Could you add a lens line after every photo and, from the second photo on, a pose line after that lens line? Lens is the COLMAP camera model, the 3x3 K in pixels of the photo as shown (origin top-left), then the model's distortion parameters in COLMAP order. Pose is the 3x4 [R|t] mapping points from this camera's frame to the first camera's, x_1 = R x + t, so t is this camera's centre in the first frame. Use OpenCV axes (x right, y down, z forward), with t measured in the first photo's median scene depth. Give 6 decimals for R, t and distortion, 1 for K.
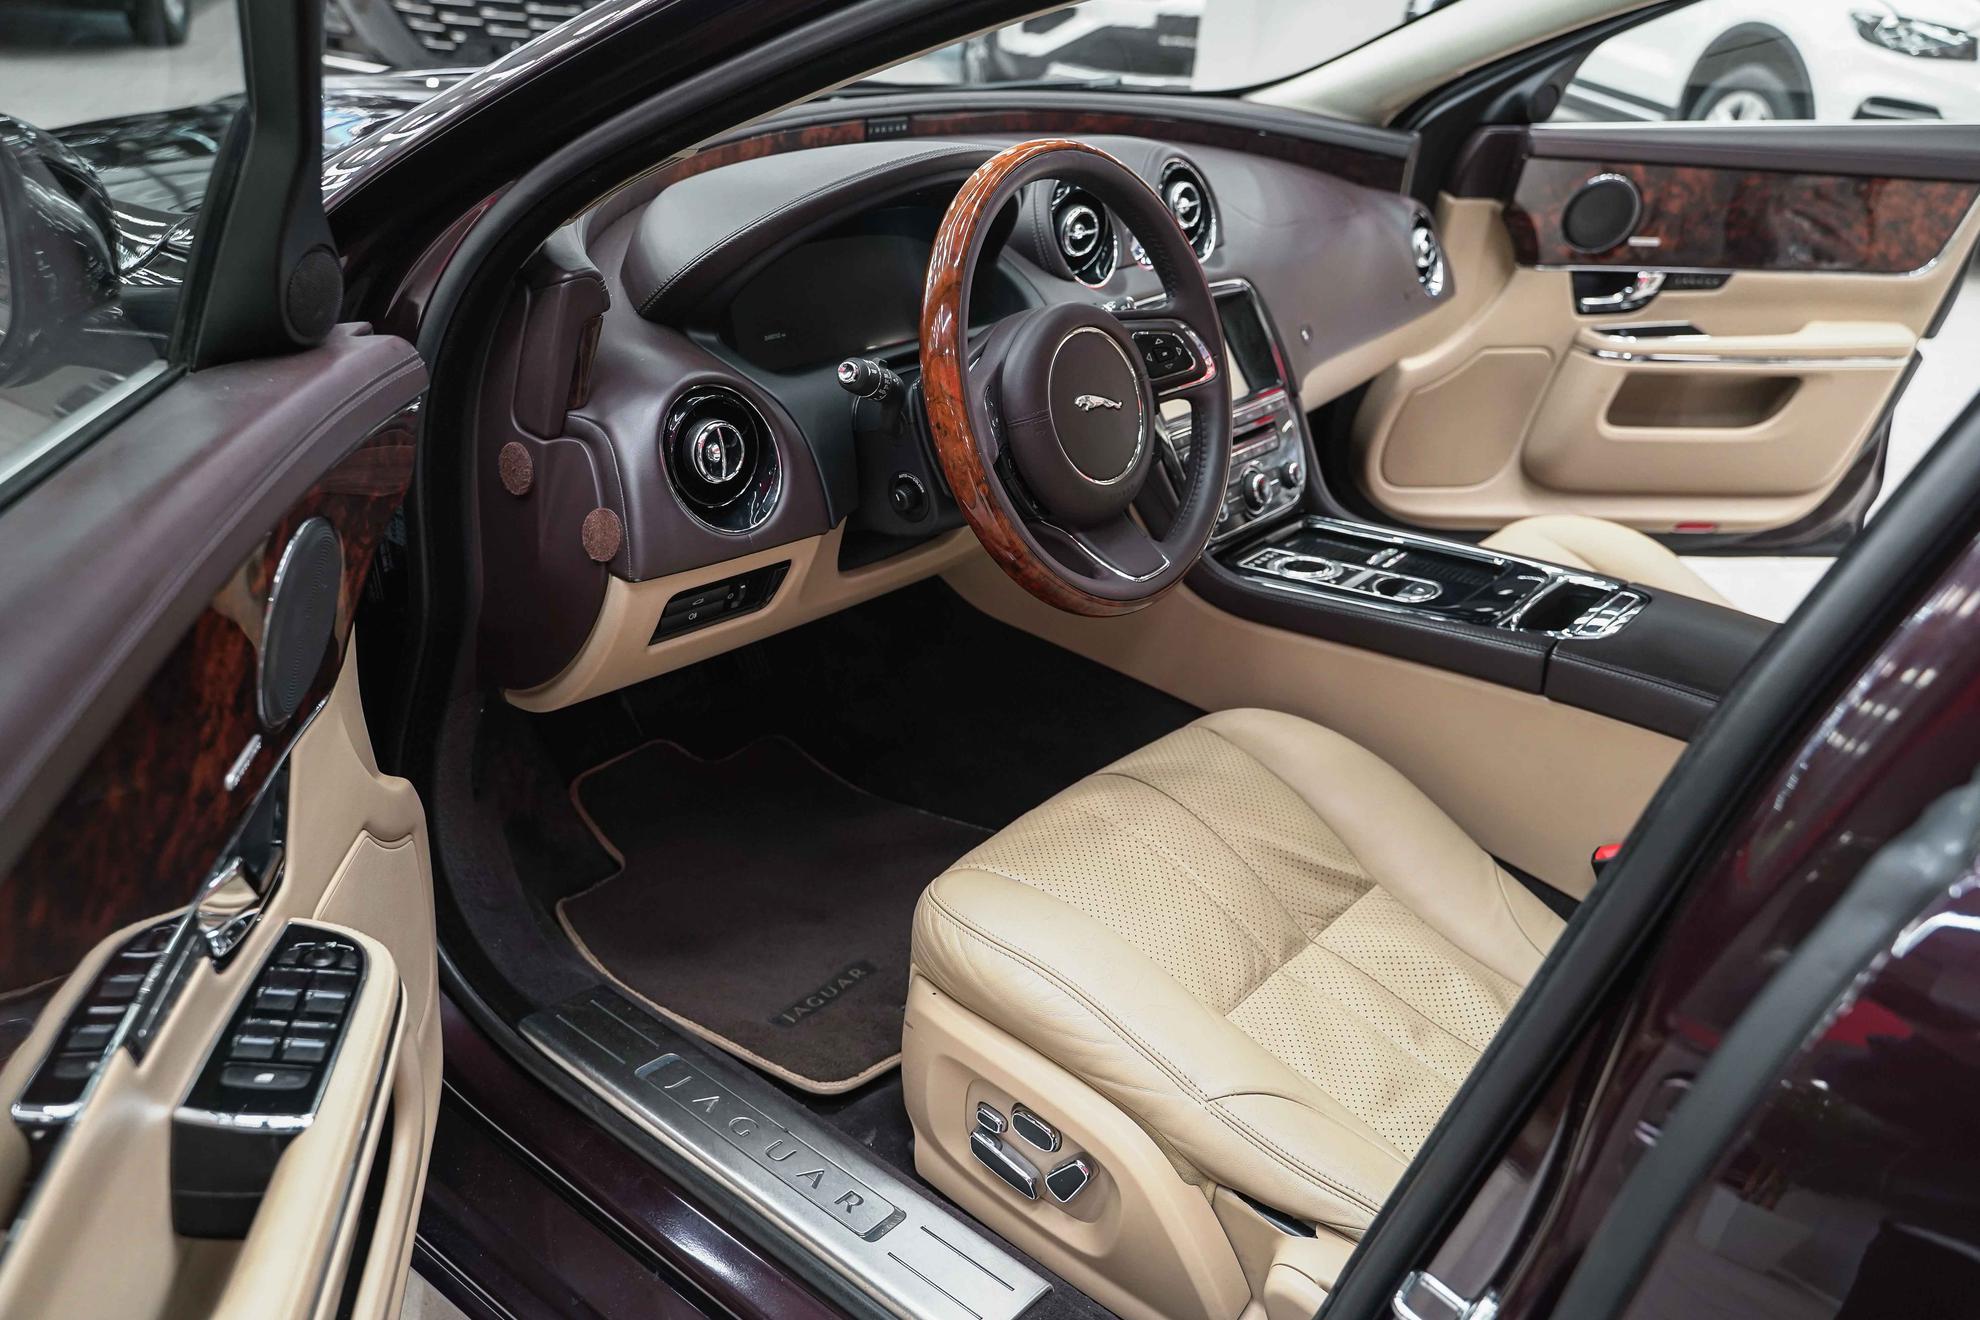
lens RADIAL K [[1558.5, 0, 990.0], [0, 1558.5, 660.0], [0, 0, 1]] dist [-0.013539, 0.012427]
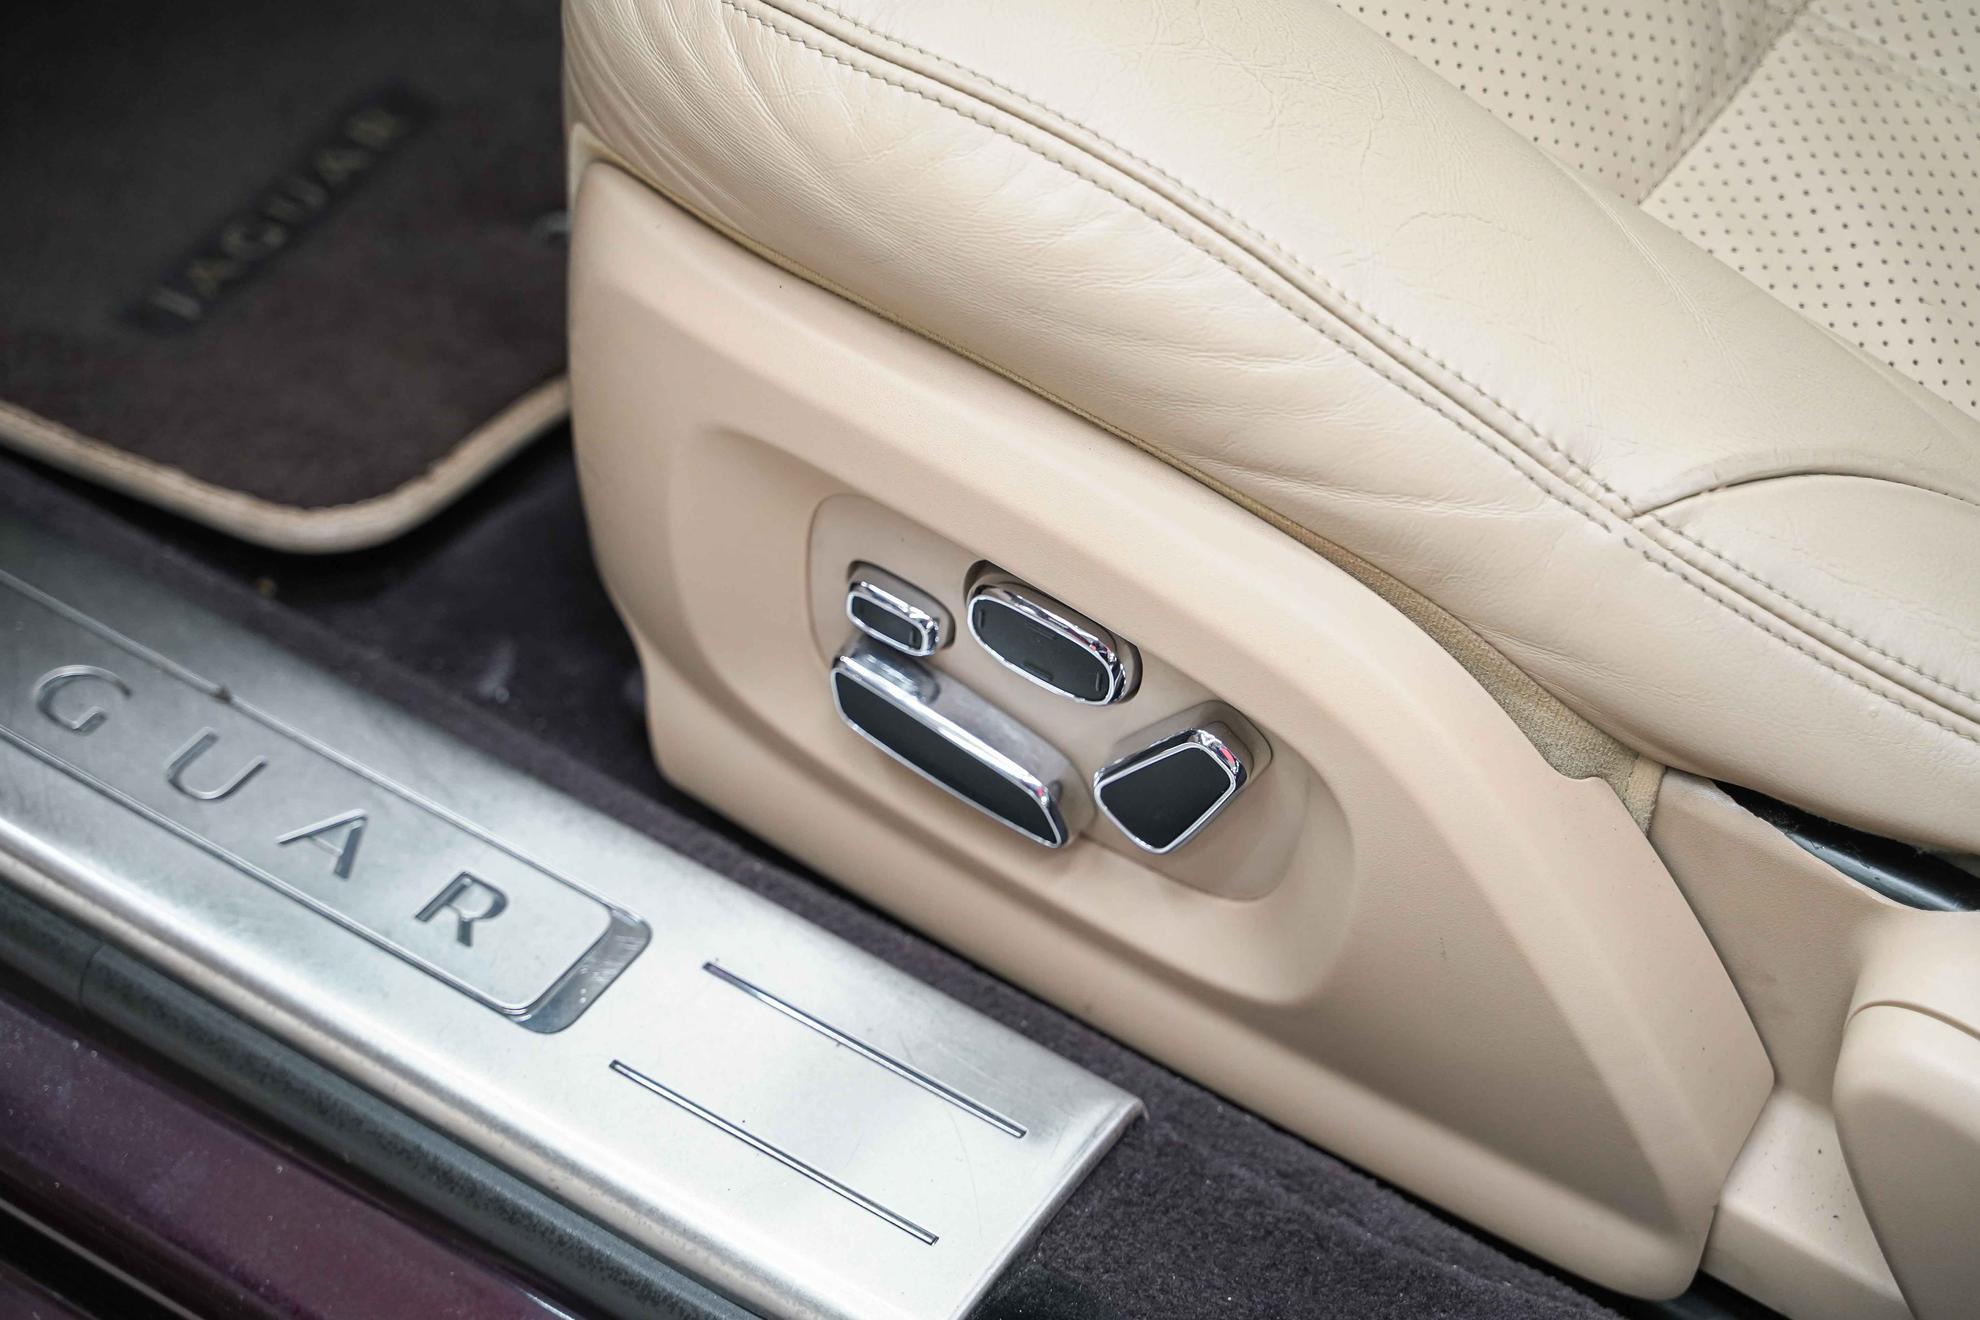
lens RADIAL K [[4226.8, 0, 990.0], [0, 4226.8, 660.0], [0, 0, 1]] dist [0.001873, 0.198996]
pose [[0.993524, -0.100906, 0.052233, -0.025084], [0.074678, 0.926368, 0.369142, 0.000693], [-0.085635, -0.362851, 0.927904, 0.230334]]
